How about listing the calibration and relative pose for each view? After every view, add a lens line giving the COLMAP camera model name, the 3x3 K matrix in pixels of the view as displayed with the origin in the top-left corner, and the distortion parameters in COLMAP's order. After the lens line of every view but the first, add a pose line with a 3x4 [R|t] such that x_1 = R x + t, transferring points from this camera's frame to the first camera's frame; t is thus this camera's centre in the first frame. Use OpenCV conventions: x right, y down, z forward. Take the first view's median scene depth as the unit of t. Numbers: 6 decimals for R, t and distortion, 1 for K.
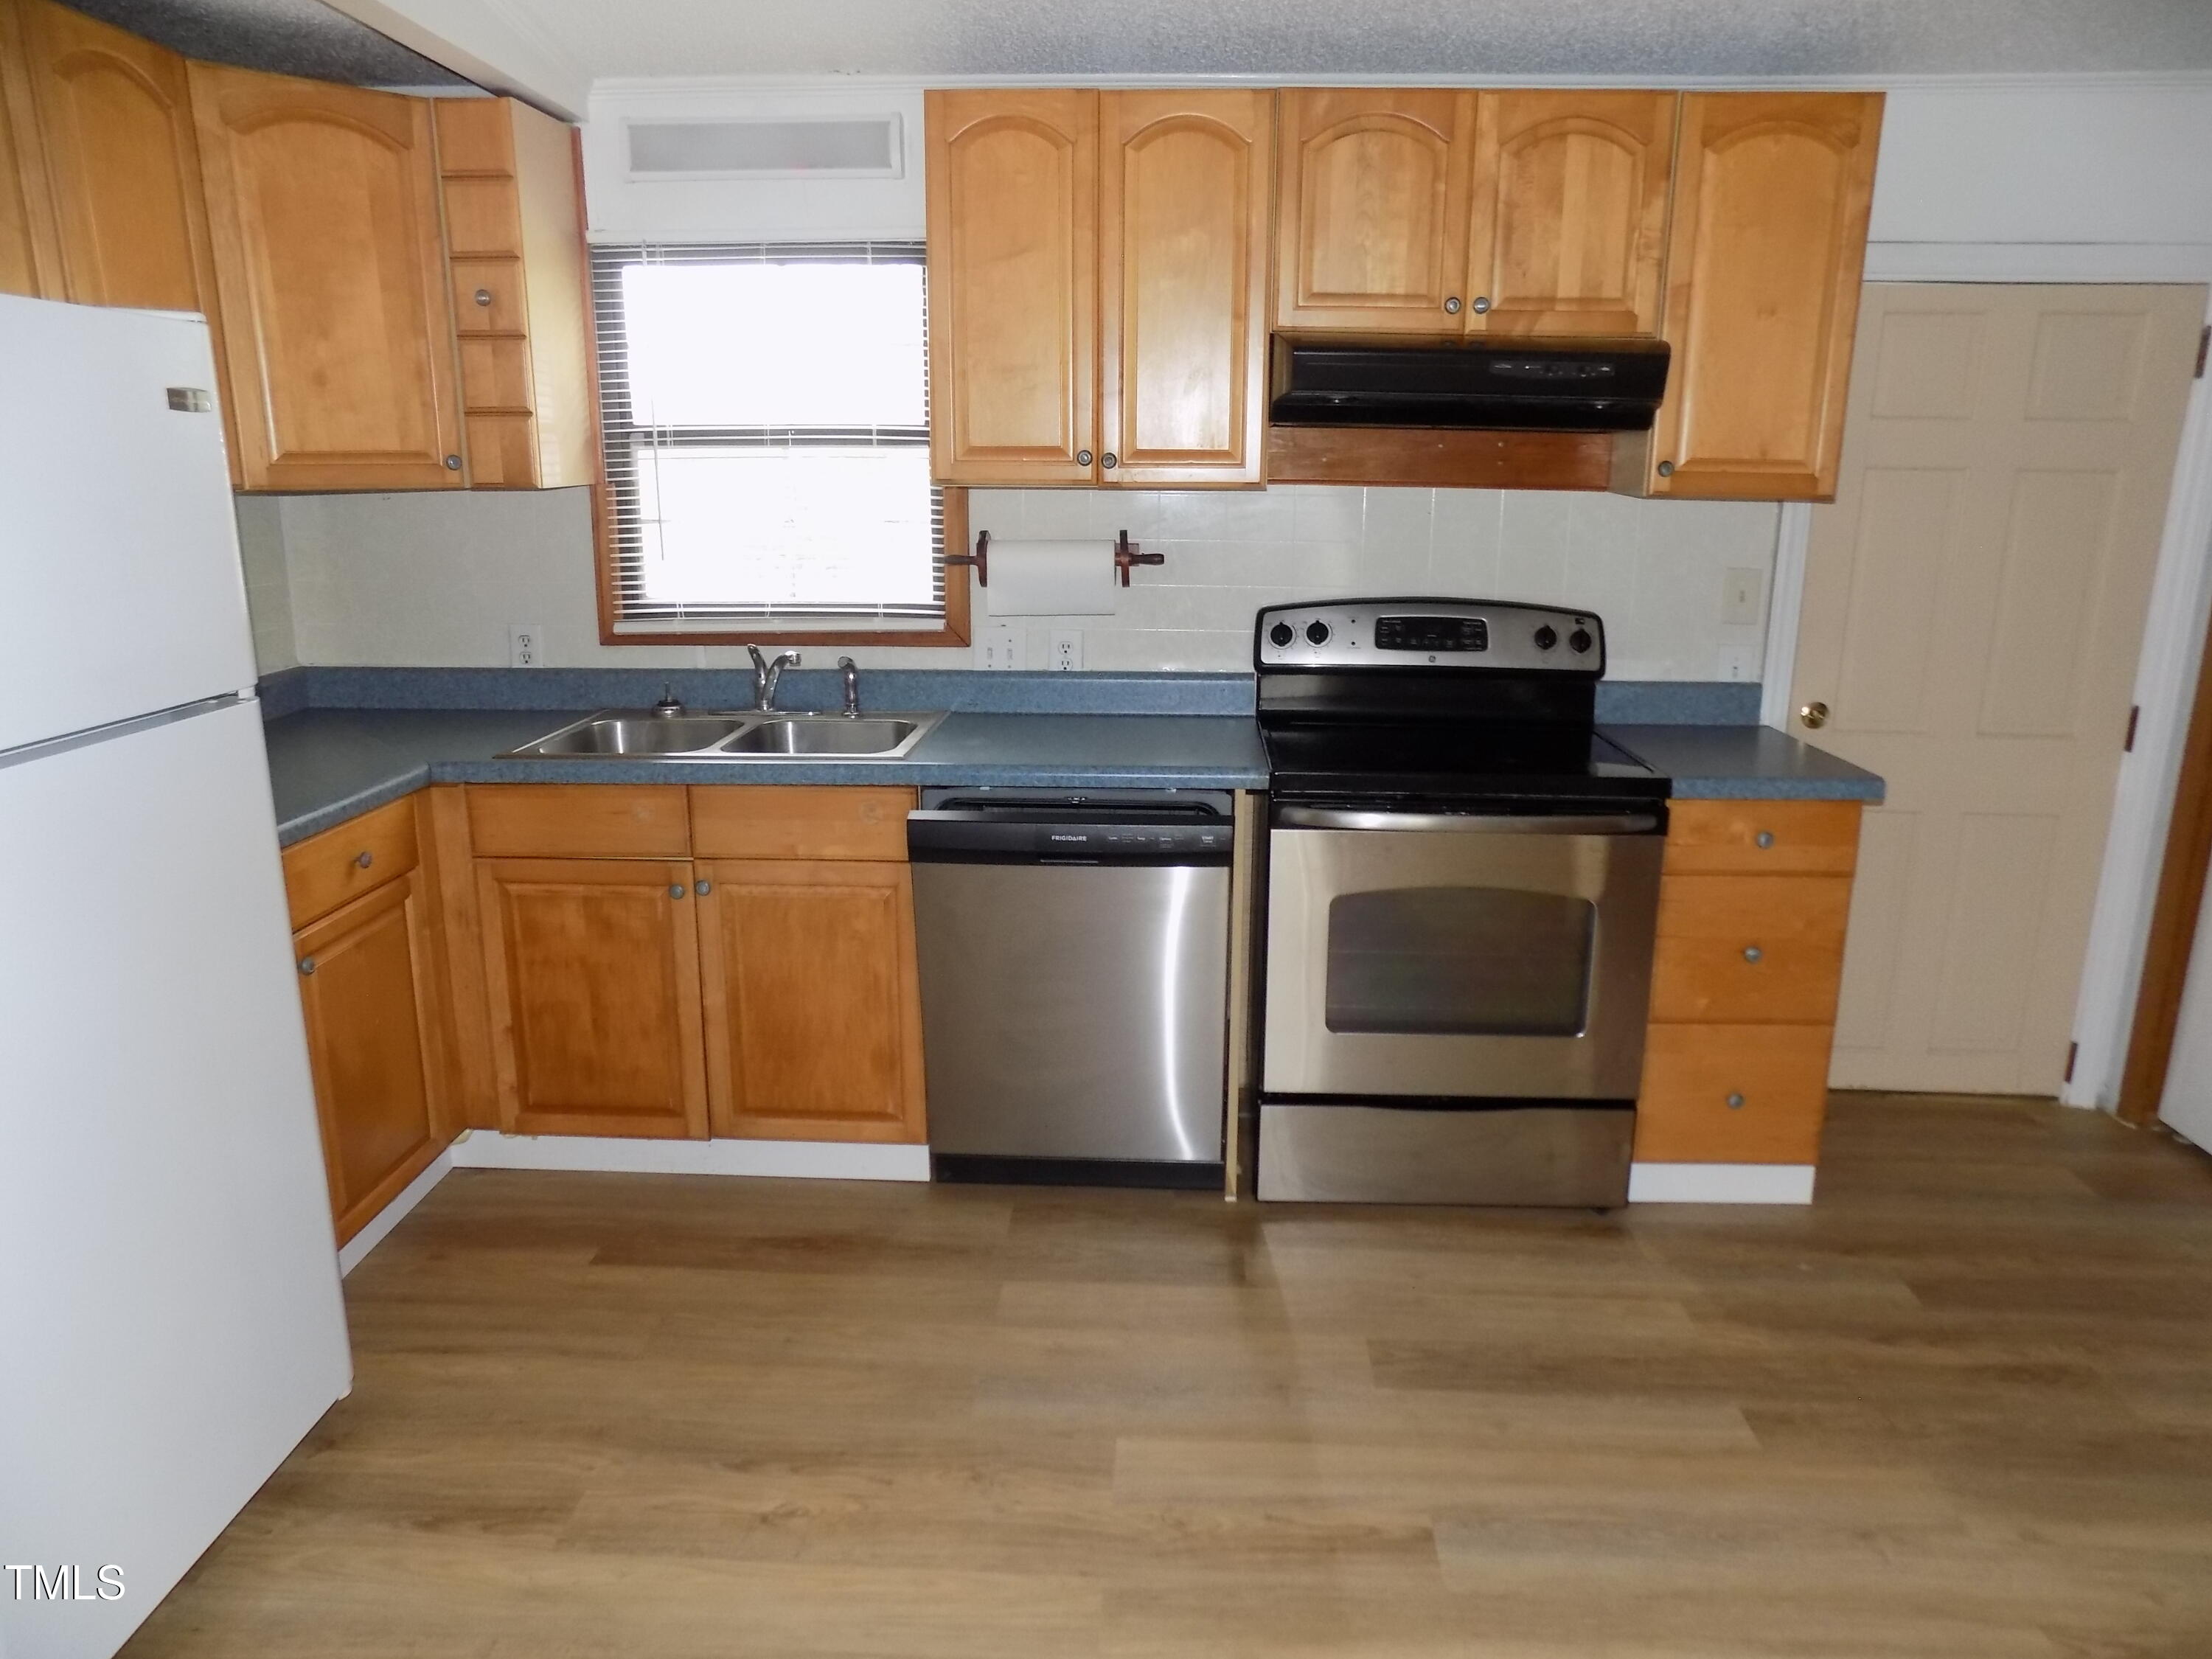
lens RADIAL K [[1500.9, 0, 1122.0], [0, 1500.9, 808.1], [0, 0, 1]] dist [-0.073418, 0.075859]
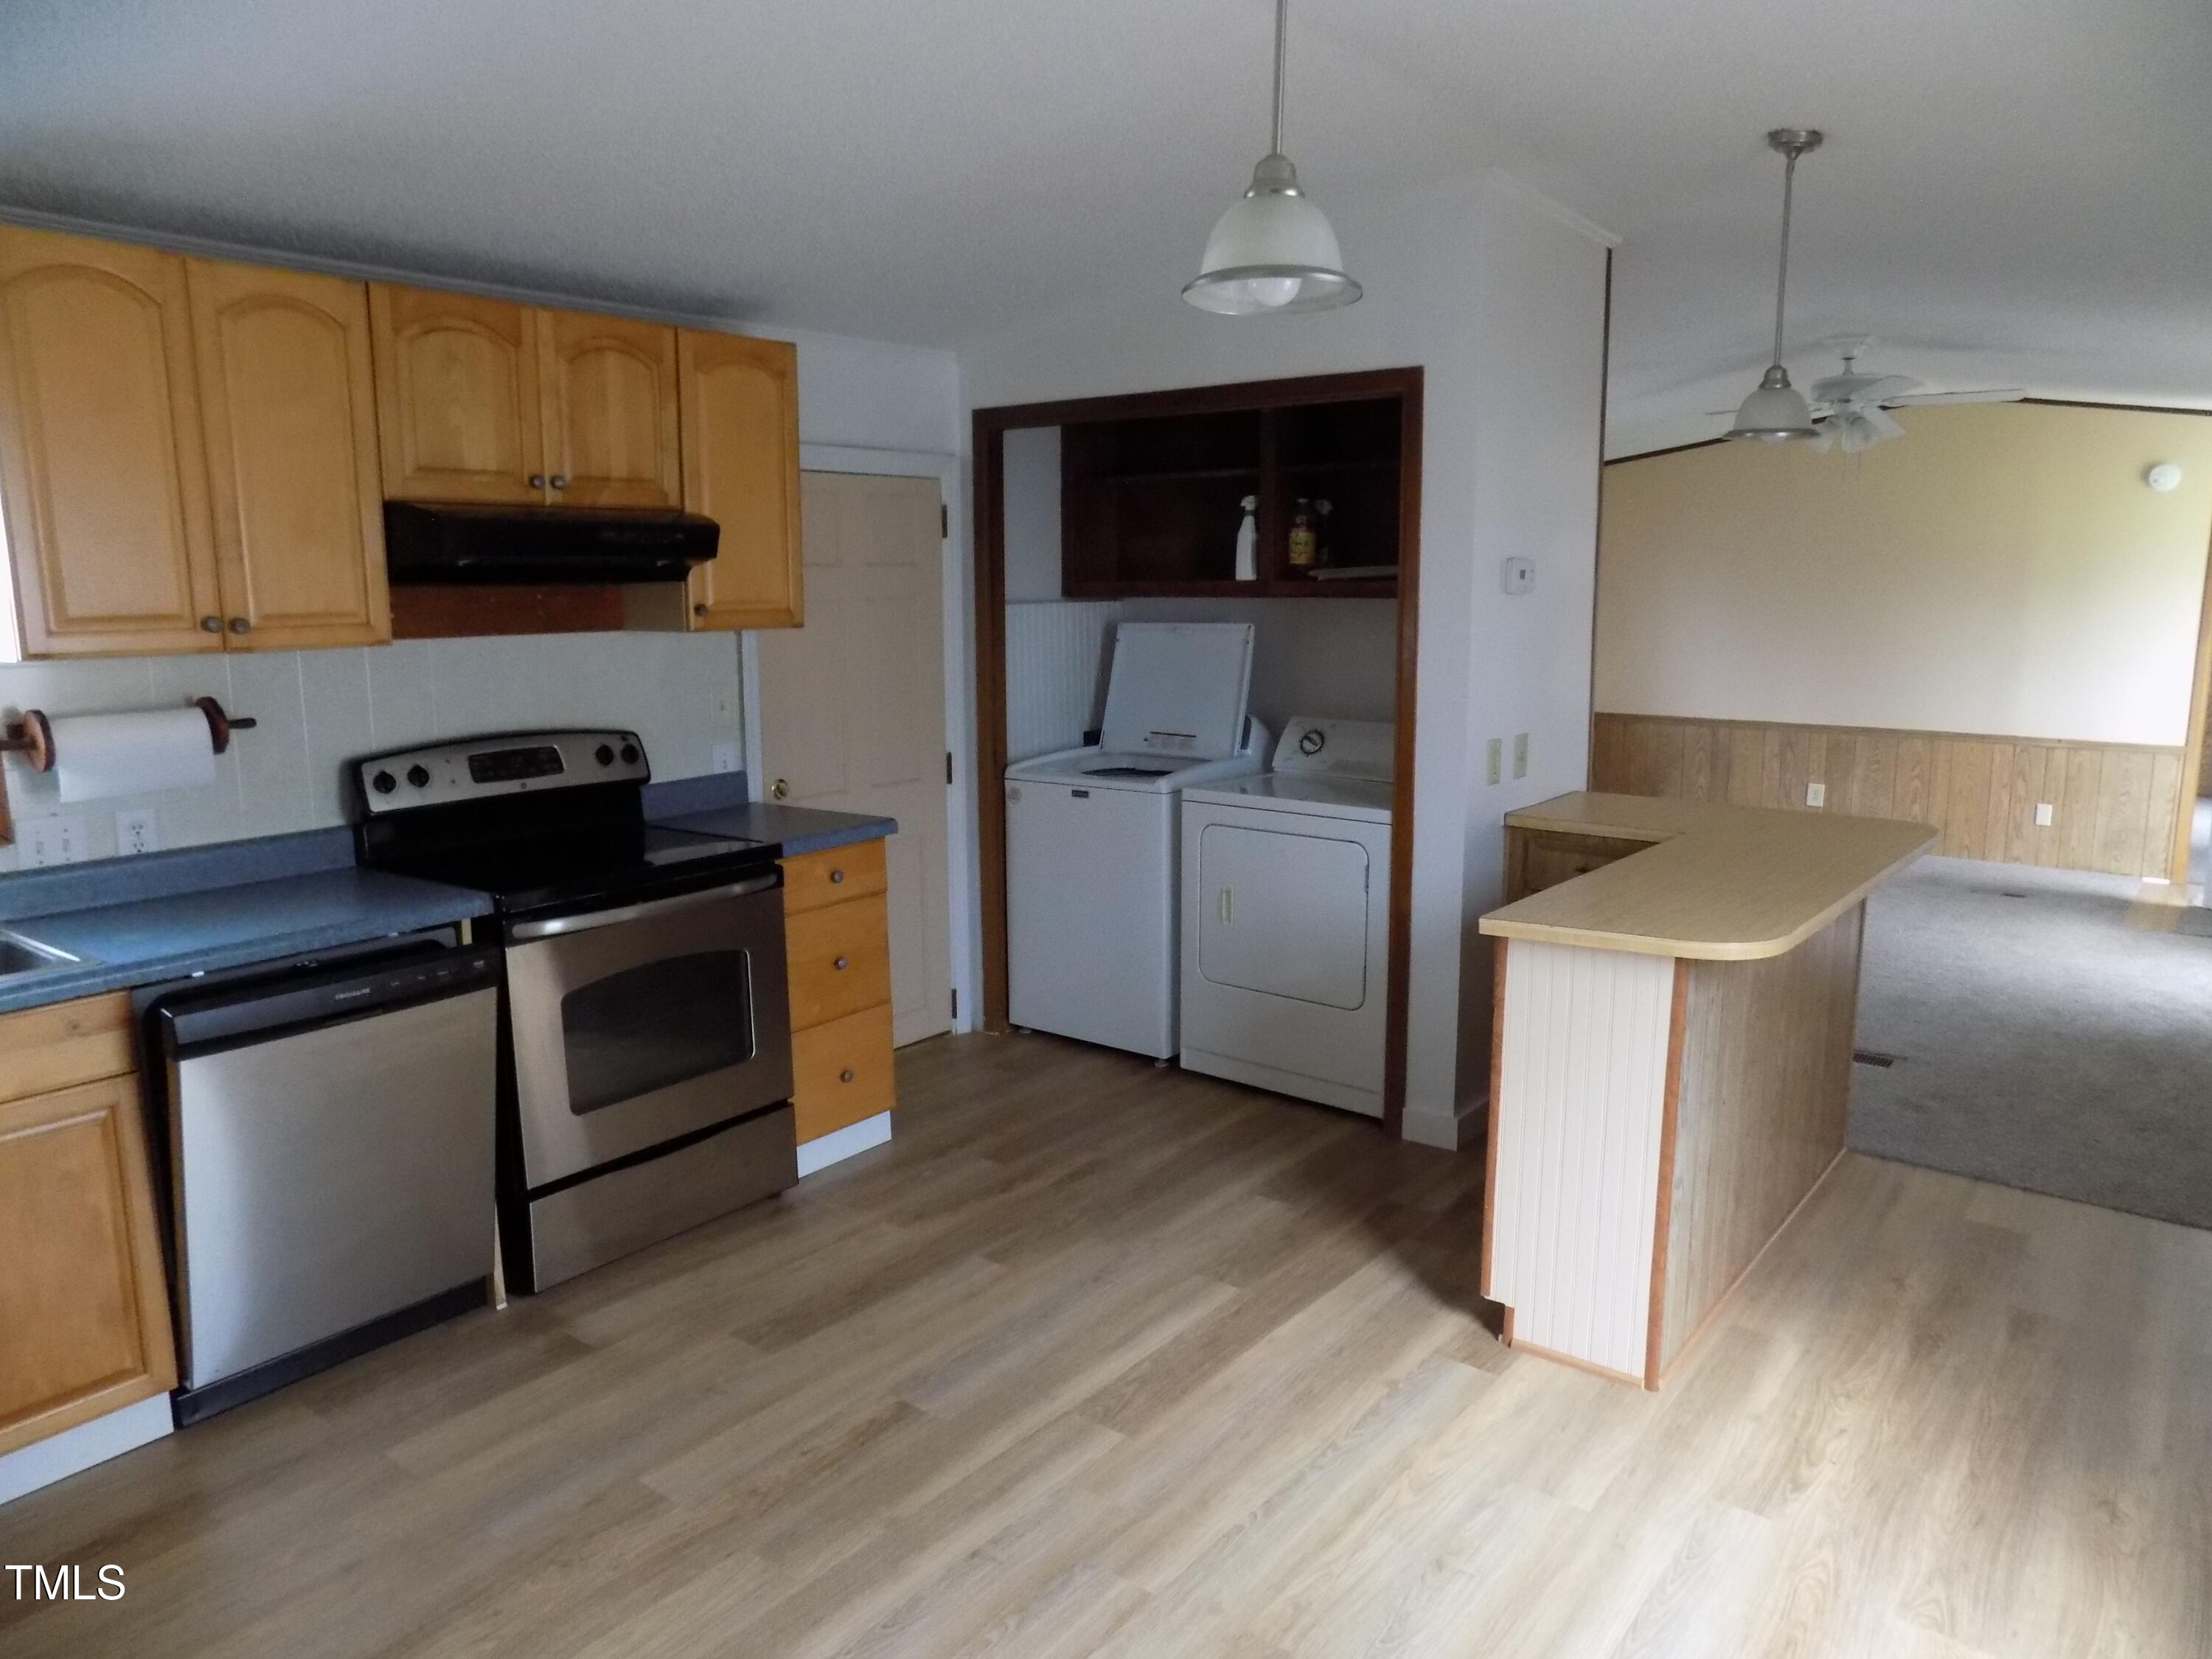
lens RADIAL K [[1500.9, 0, 1122.0], [0, 1500.9, 808.1], [0, 0, 1]] dist [-0.073418, 0.075859]
pose [[0.575966, -0.141446, 0.805143, -0.487304], [0.204906, 0.978454, 0.025311, -0.020784], [-0.791376, 0.150400, 0.592540, -0.022665]]
